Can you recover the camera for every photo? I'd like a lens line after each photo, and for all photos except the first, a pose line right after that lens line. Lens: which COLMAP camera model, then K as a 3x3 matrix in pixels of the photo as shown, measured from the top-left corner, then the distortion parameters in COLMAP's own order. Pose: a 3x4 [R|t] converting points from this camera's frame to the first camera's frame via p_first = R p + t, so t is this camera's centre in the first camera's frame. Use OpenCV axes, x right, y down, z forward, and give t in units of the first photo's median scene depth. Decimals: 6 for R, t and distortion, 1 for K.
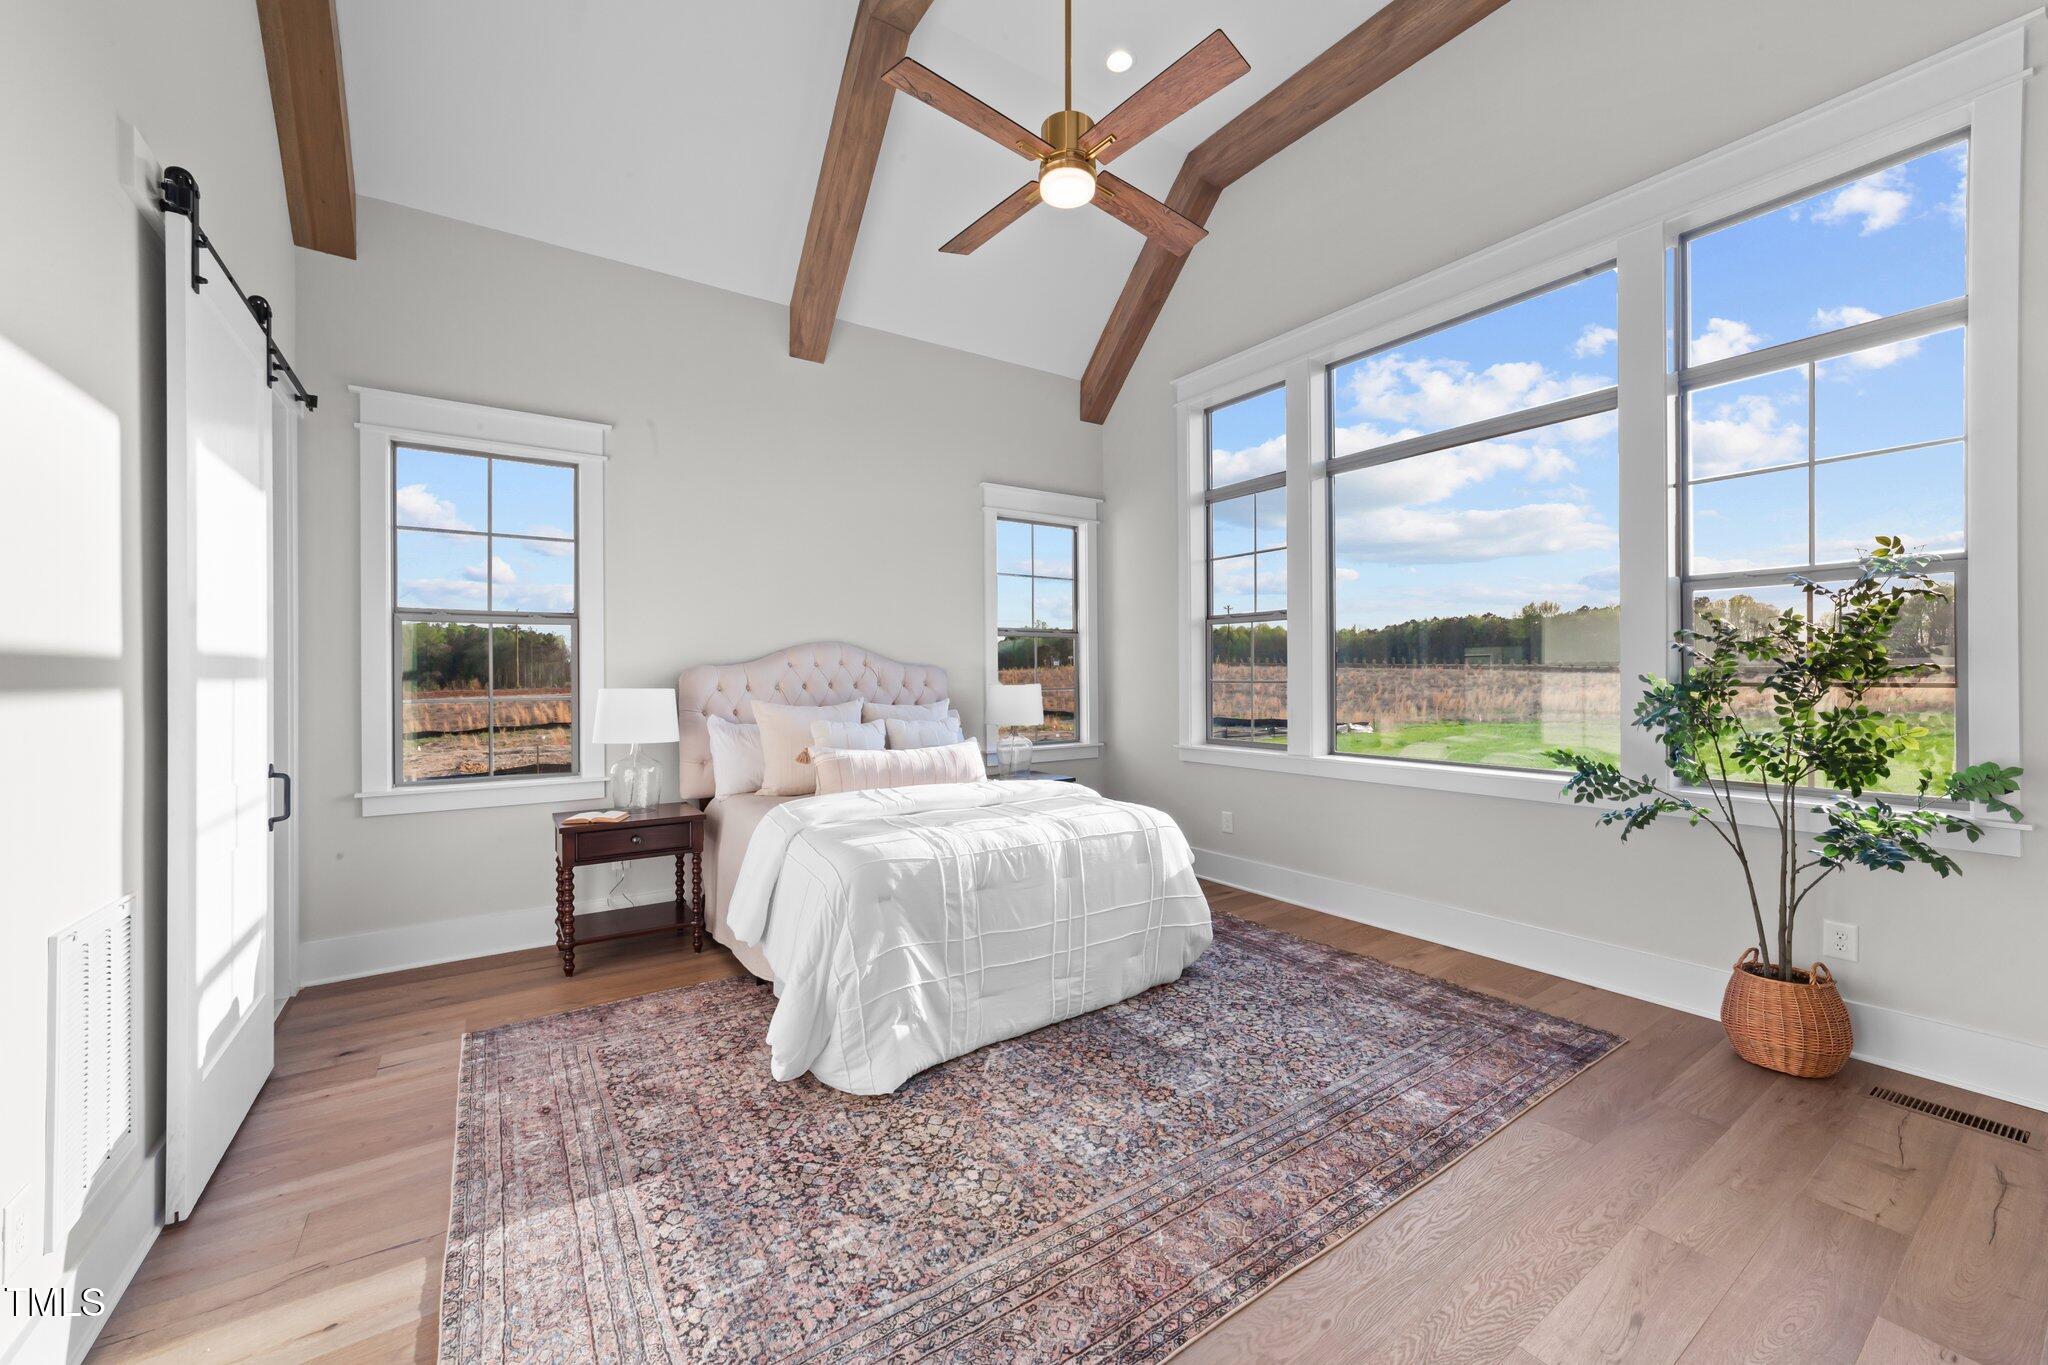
lens RADIAL K [[784.6, 0, 1032.9], [0, 784.6, 676.6], [0, 0, 1]] dist [-0.009151, 0.000751]
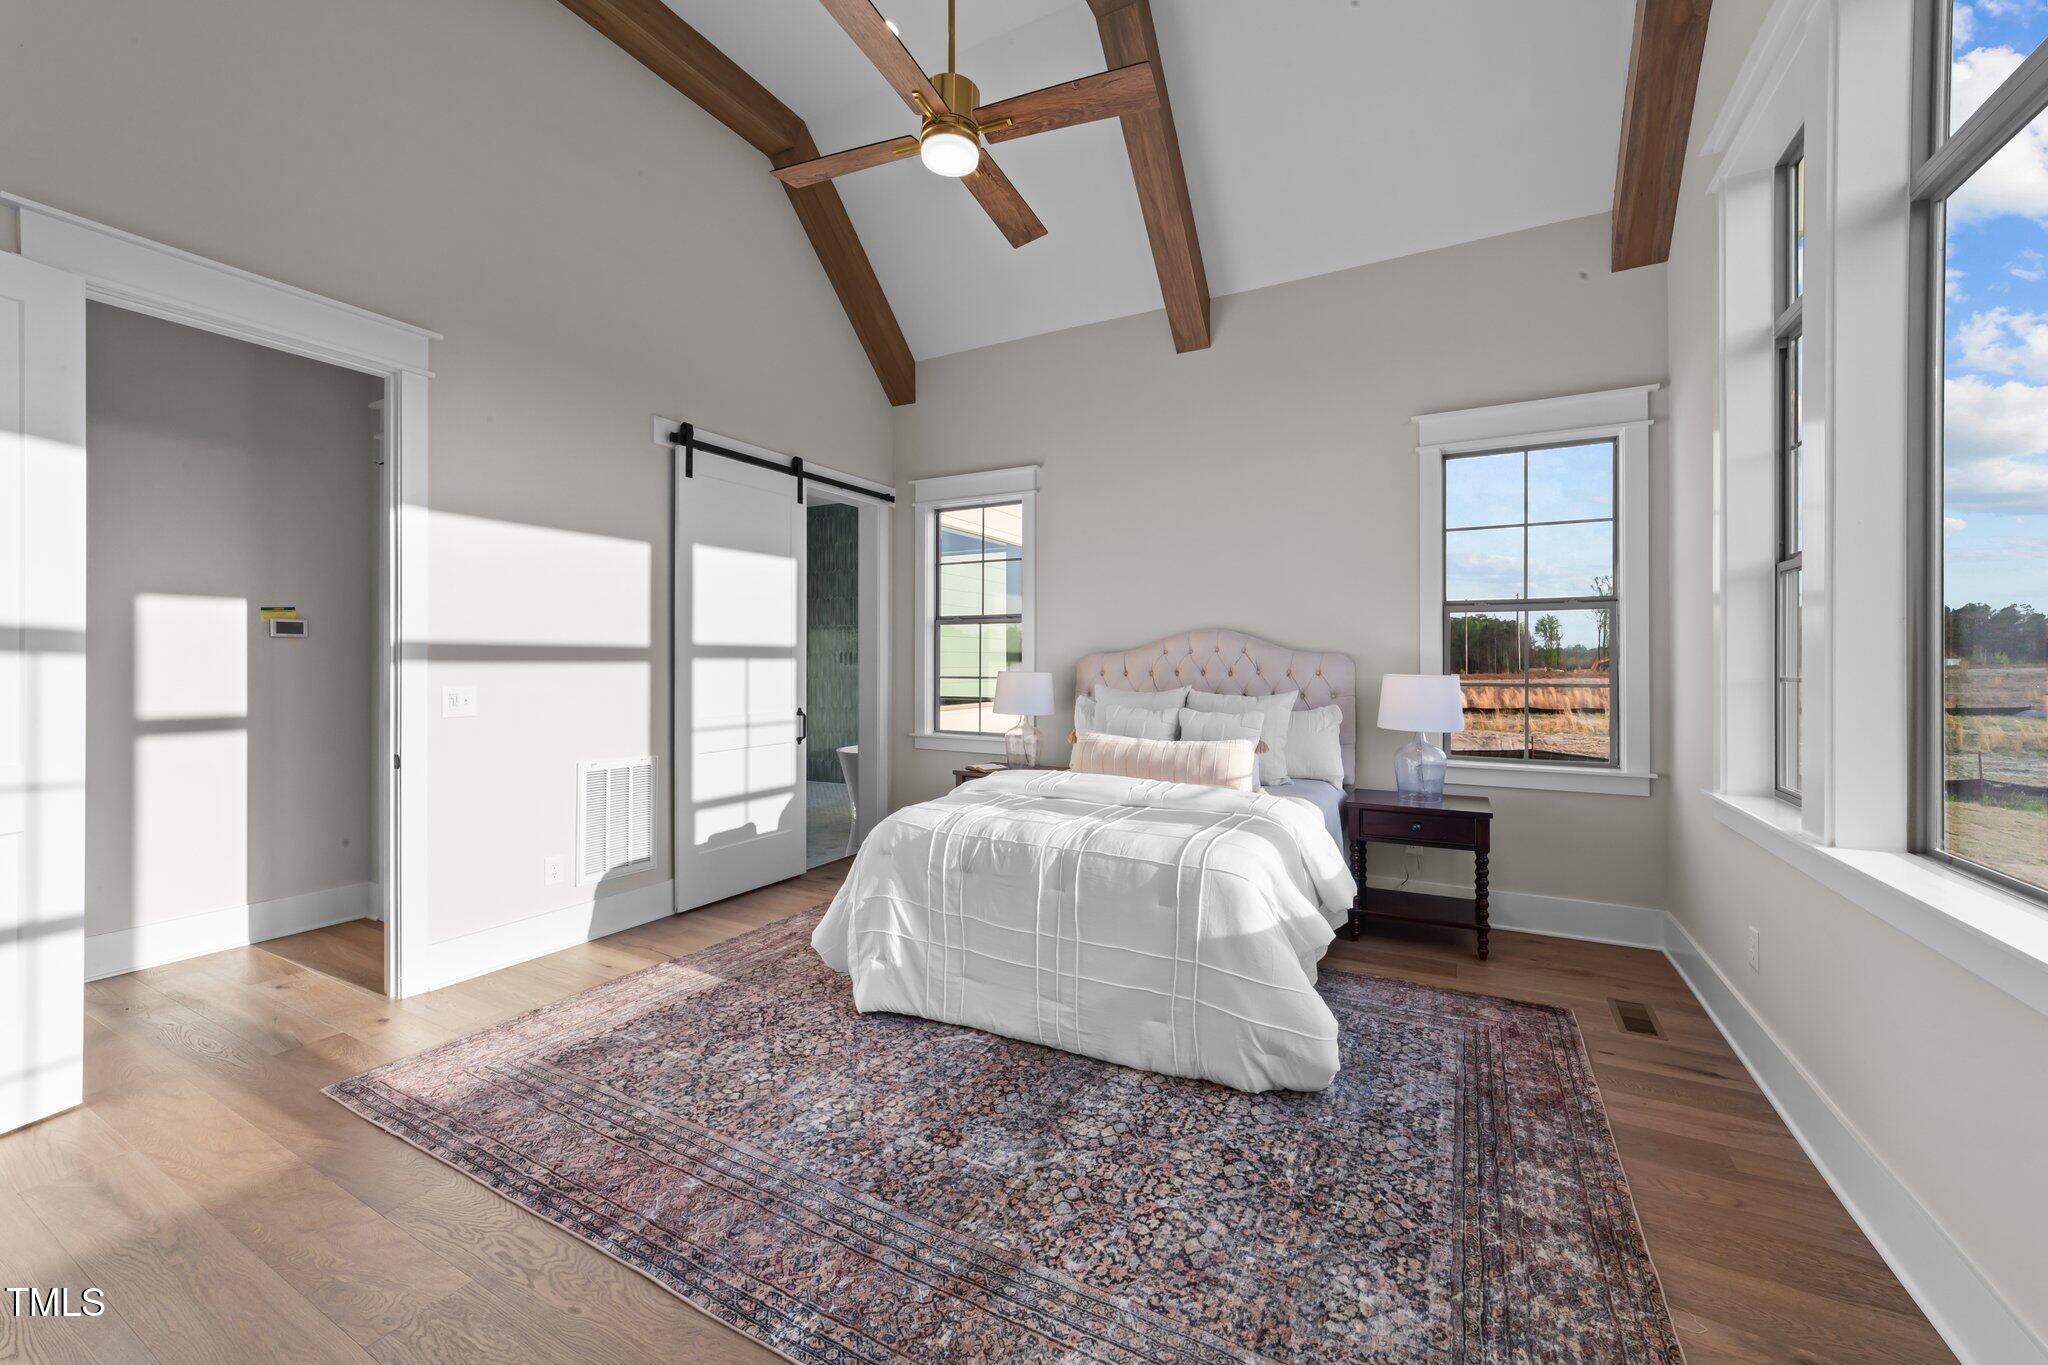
lens RADIAL K [[784.6, 0, 1046.7], [0, 784.6, 659.2], [0, 0, 1]] dist [-0.009151, 0.000751]
pose [[0.462528, 0.002025, -0.886603, 0.836708], [-0.006547, 0.999978, -0.001132, -0.005726], [0.886581, 0.006328, 0.462531, 0.579819]]
